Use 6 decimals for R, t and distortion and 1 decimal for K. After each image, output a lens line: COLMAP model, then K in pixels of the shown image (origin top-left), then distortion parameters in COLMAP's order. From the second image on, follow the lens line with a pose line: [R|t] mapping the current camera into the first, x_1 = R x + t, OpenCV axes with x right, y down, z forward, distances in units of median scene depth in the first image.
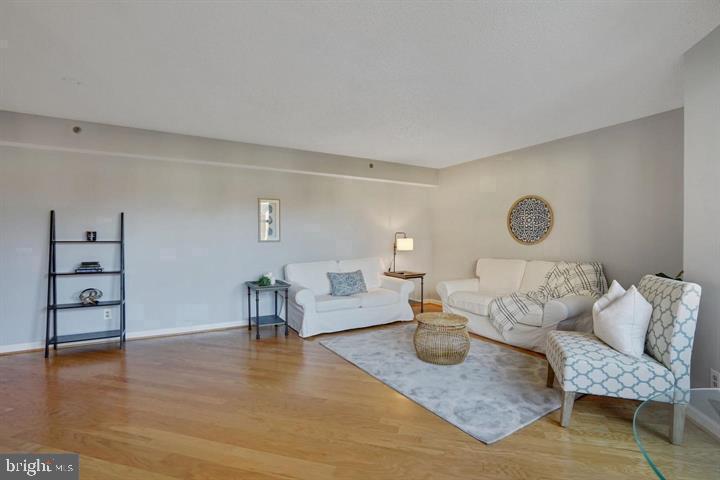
lens RADIAL K [[335.7, 0, 360.0], [0, 335.7, 240.0], [0, 0, 1]] dist [-0.053702, 0.021901]
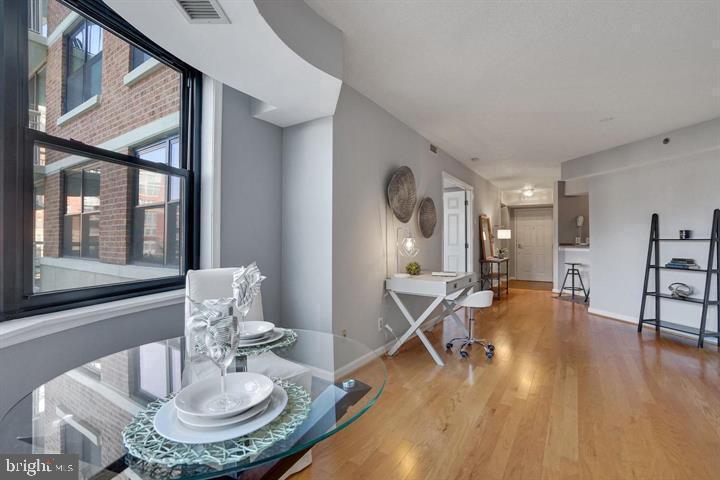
lens RADIAL K [[329.5, 0, 361.3], [0, 329.5, 238.5], [0, 0, 1]] dist [-0.049030, 0.022070]
pose [[-0.296901, -0.006688, -0.954885, 0.483476], [-0.002723, 0.999977, -0.006157, 0.011598], [0.954904, 0.000772, -0.296912, 0.310796]]
